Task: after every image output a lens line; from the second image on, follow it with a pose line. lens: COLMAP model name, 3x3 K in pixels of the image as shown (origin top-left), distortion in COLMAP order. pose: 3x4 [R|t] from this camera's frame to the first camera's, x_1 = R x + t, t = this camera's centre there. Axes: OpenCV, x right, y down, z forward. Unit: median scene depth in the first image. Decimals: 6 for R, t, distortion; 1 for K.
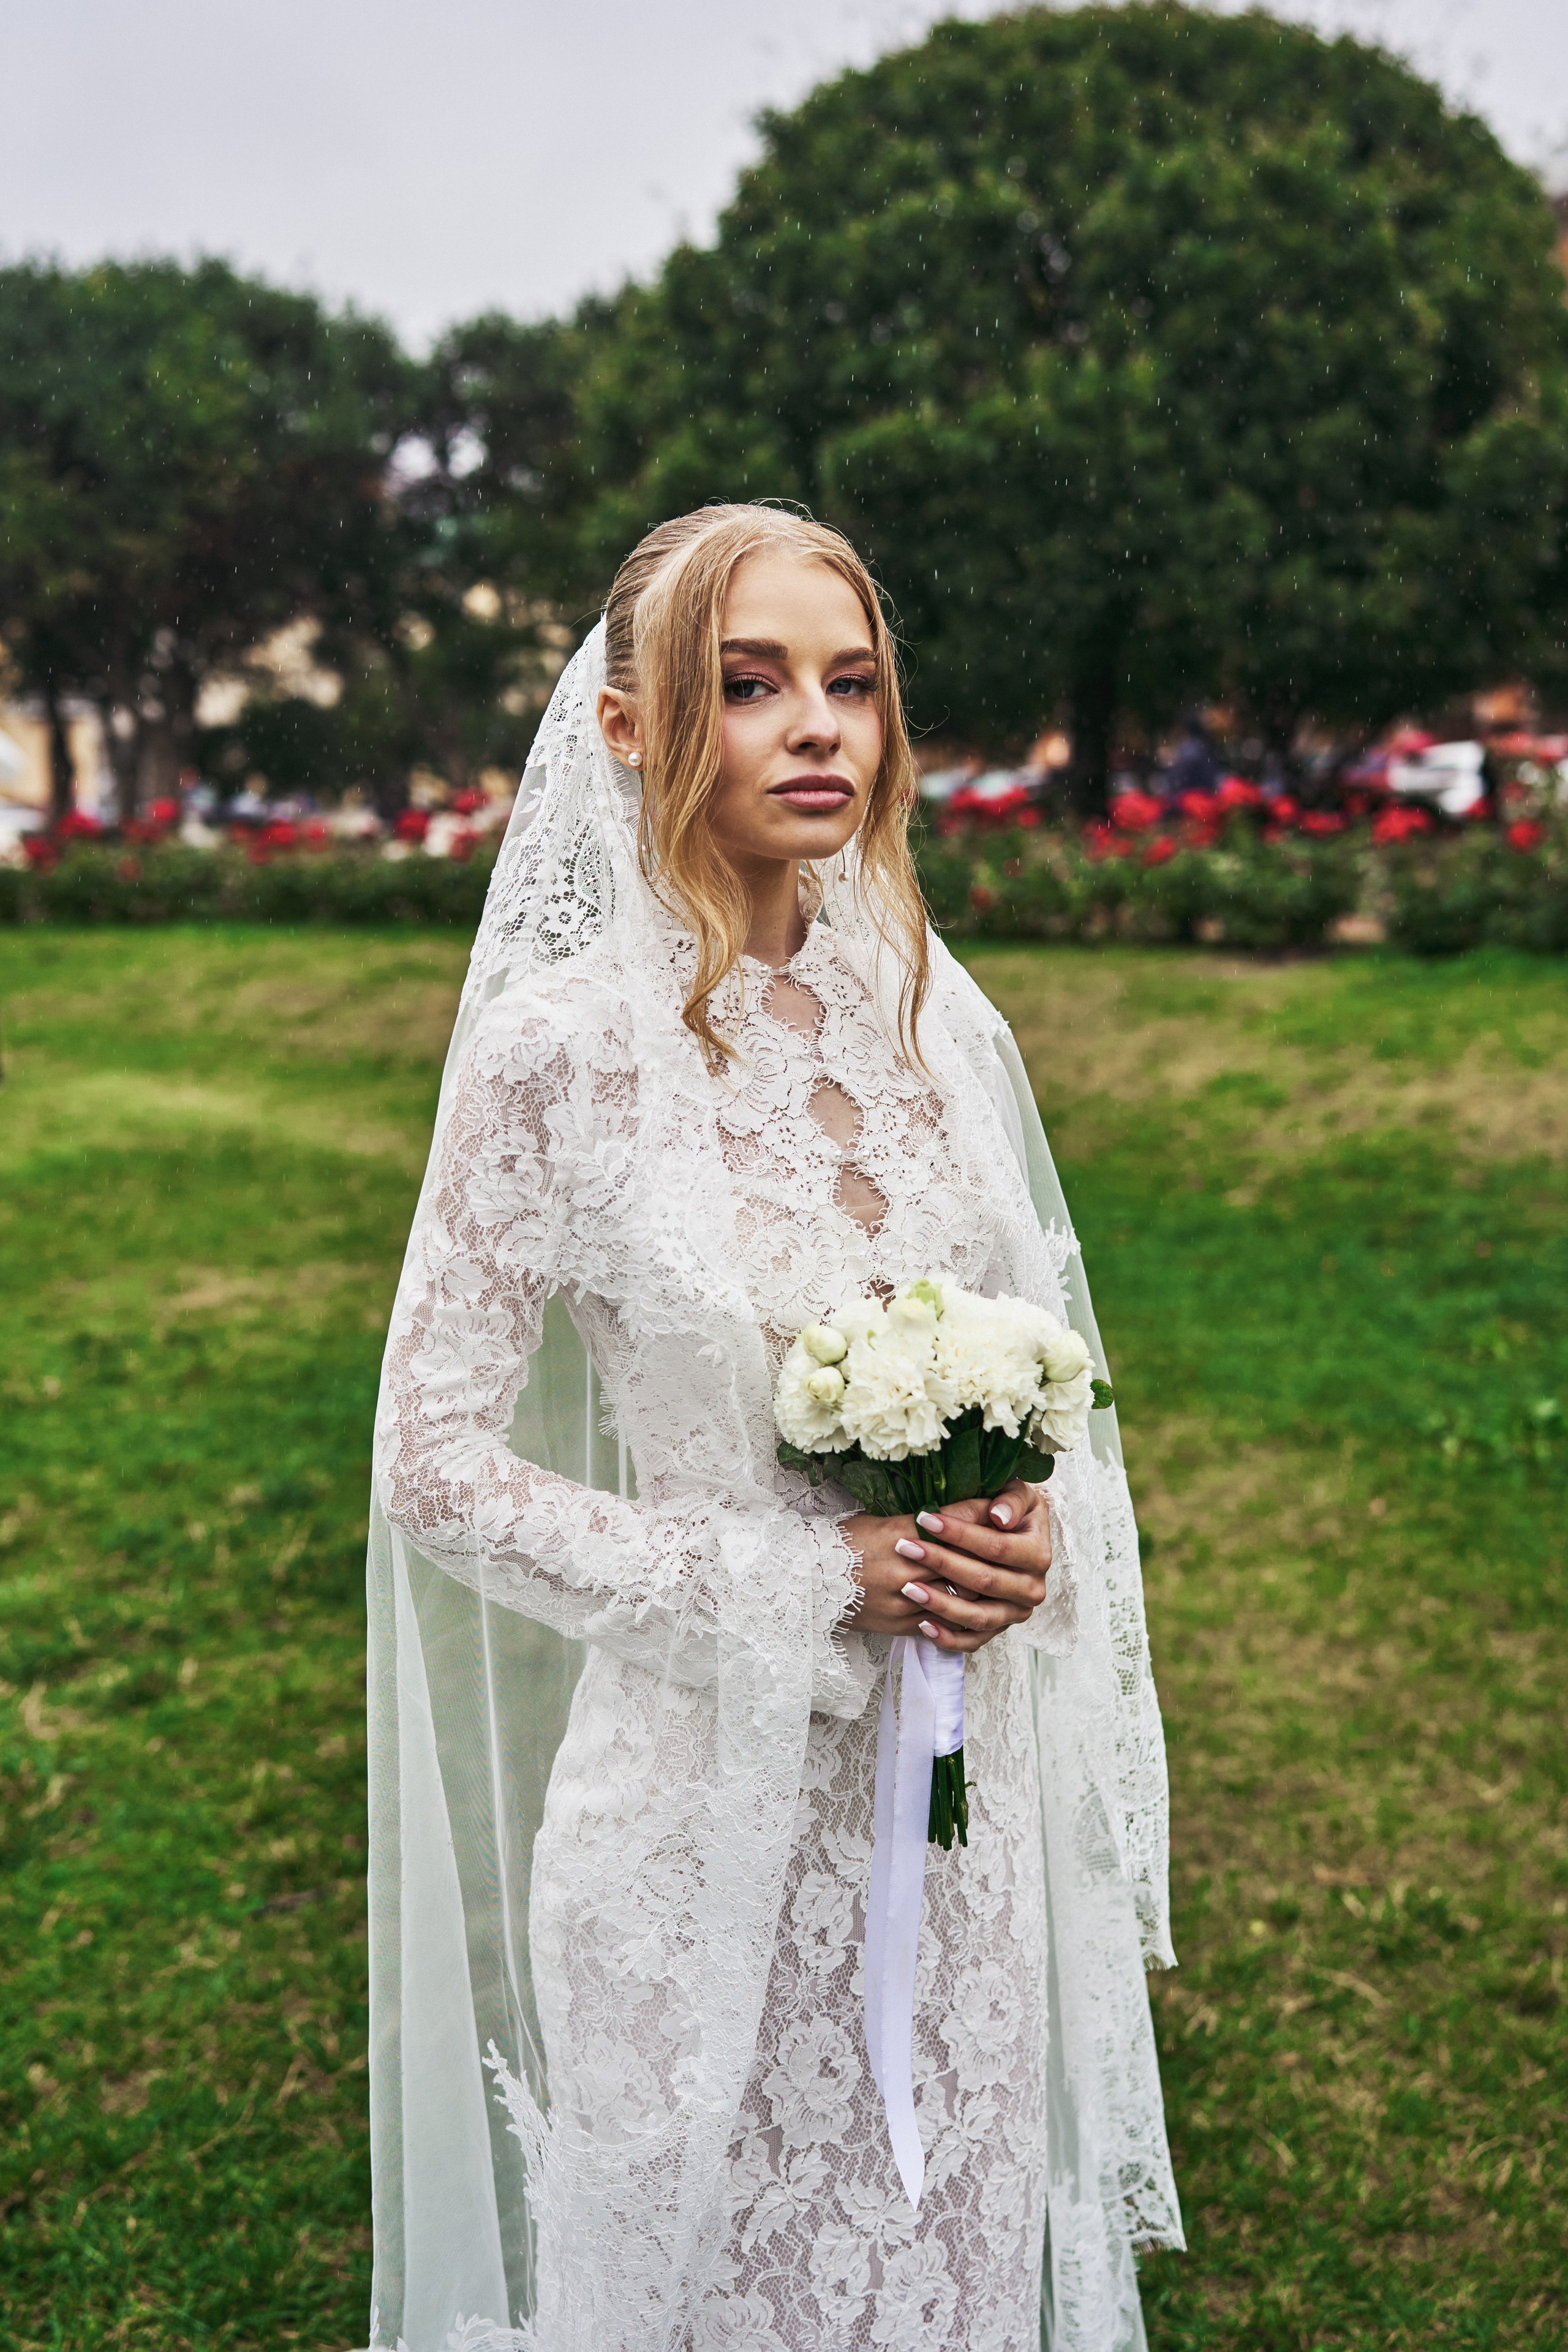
lens RADIAL K [[2208.9, 0, 778.6], [0, 2208.9, 988.1], [0, 0, 1]] dist [0.000818, 0.022841]
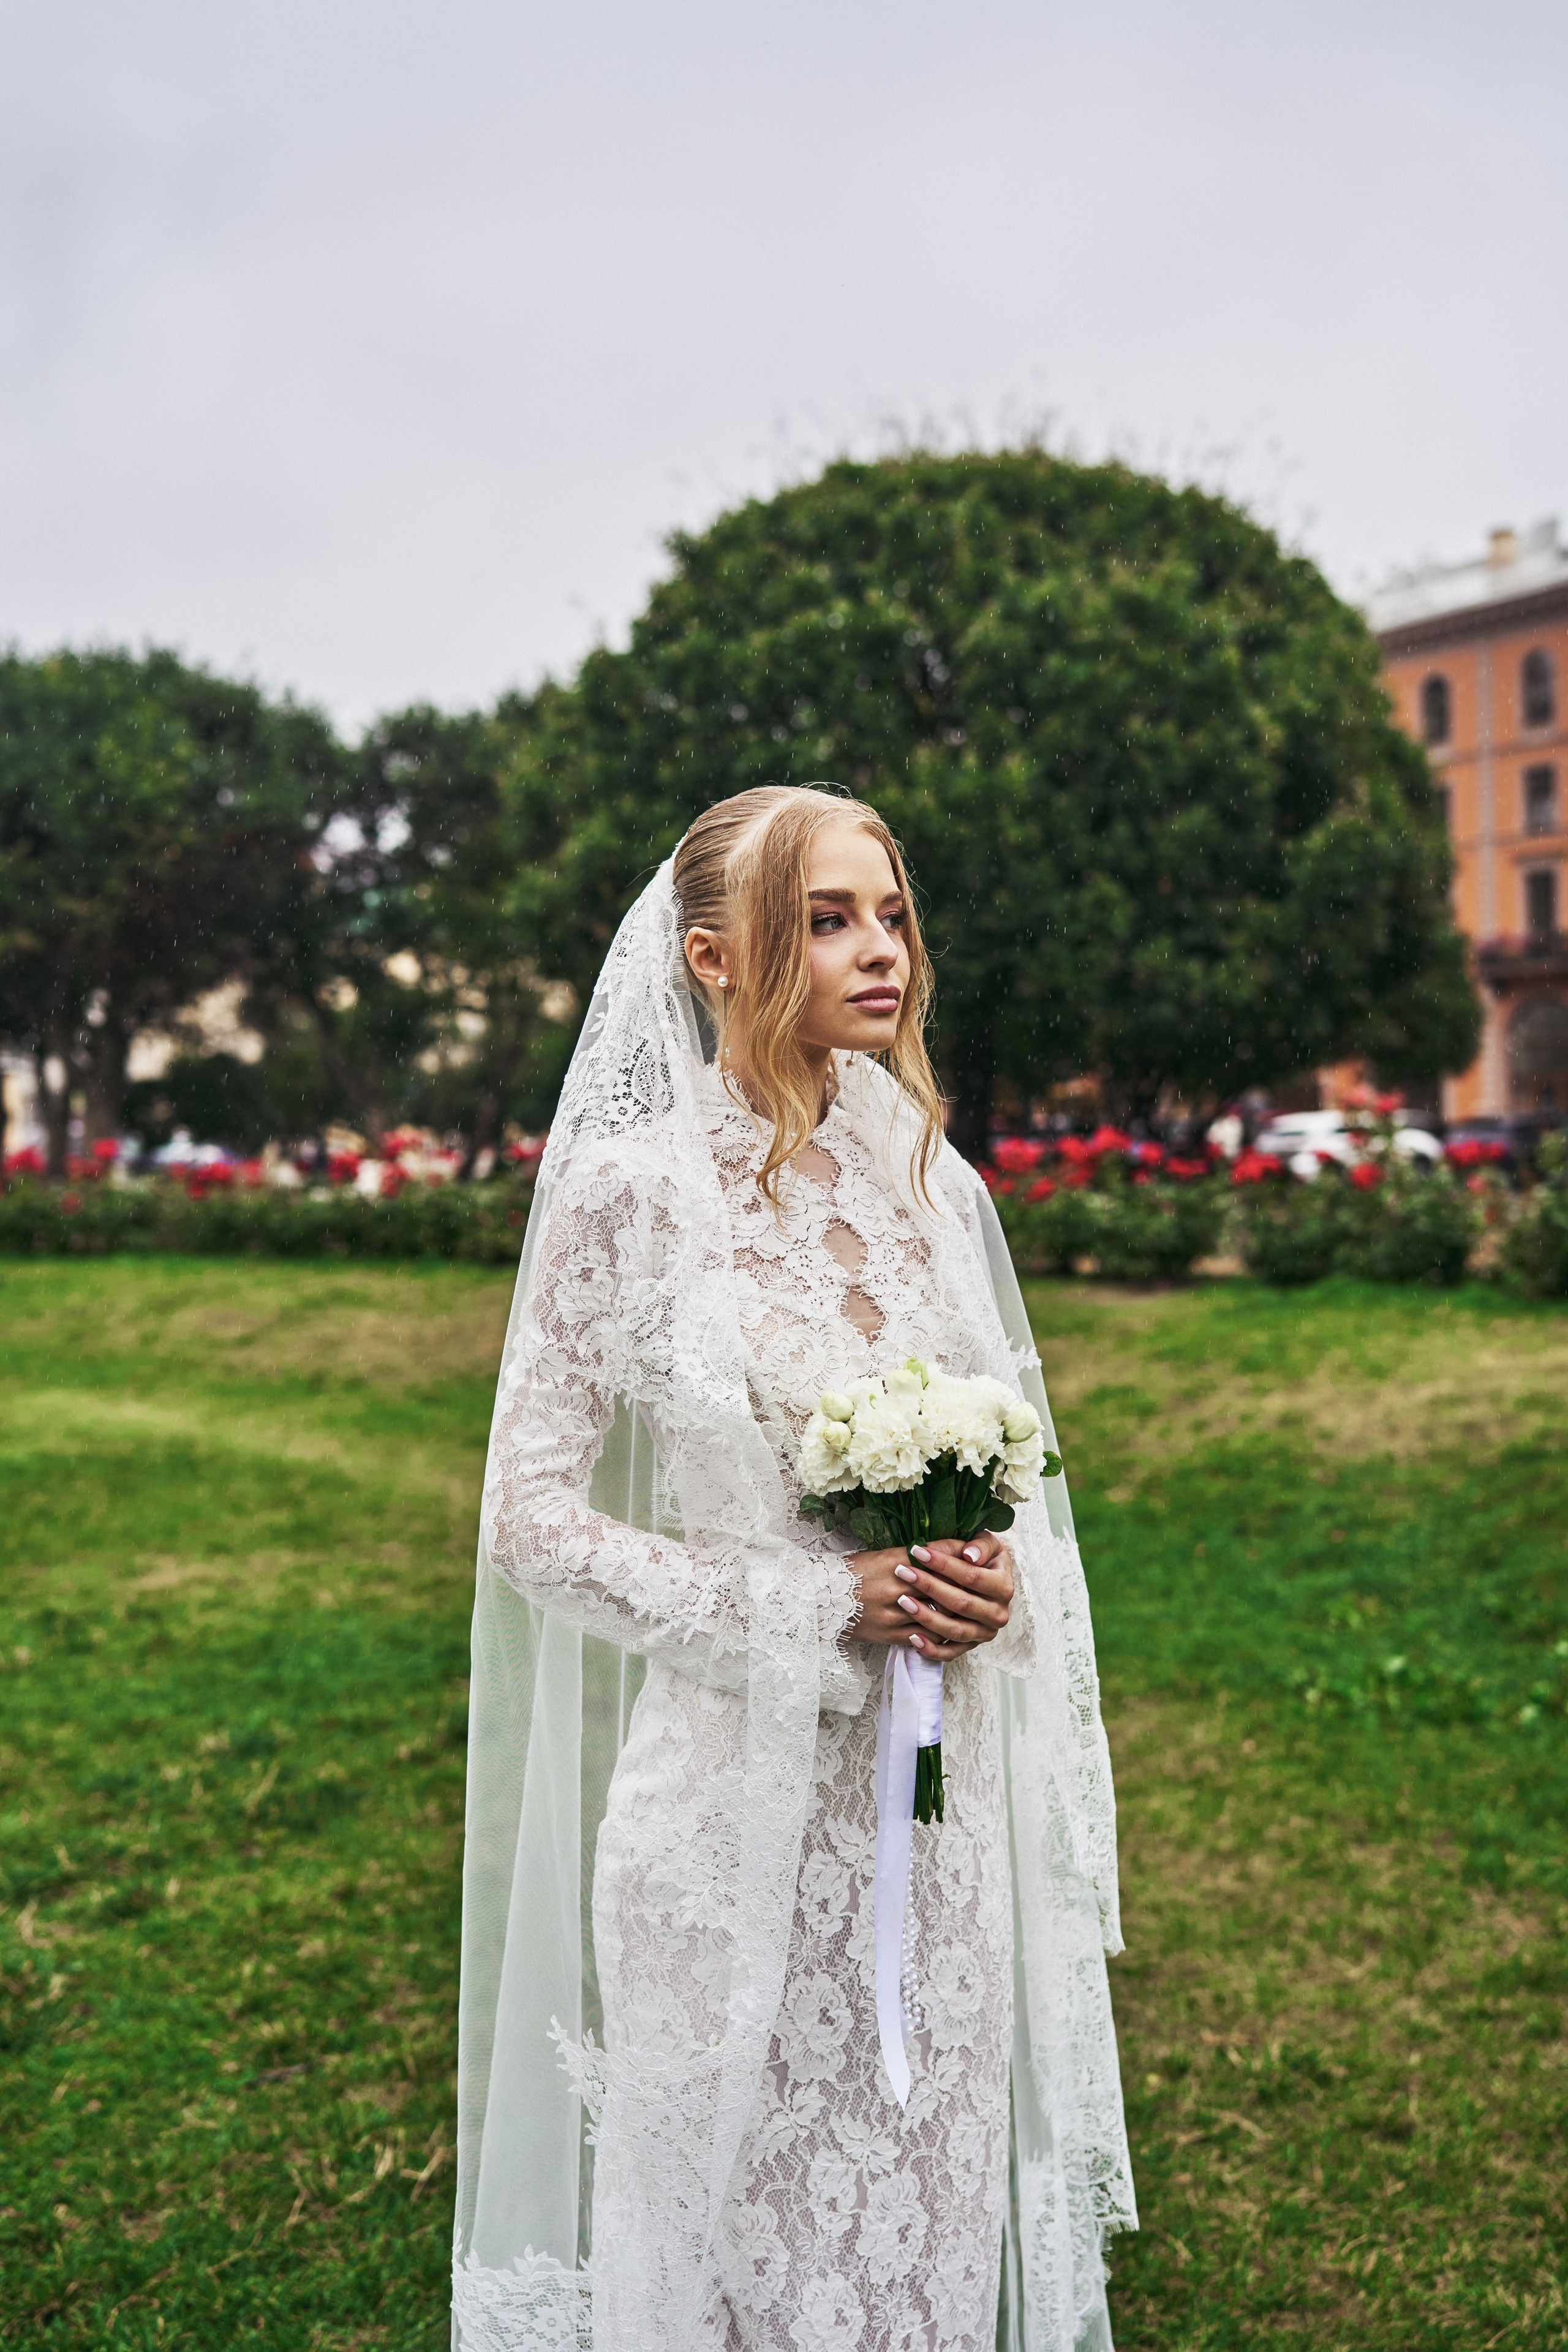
lens RADIAL K [[2261.9, 0, 767.1], [0, 2261.9, 1141.2], [0, 0, 1]] dist [0.005844, 0.013568]
pose [[0.997963, 0.013723, 0.062300, -0.045083], [-0.006044, 0.992535, -0.121811, 0.070632], [-0.063507, 0.121187, 0.990596, -0.146681]]
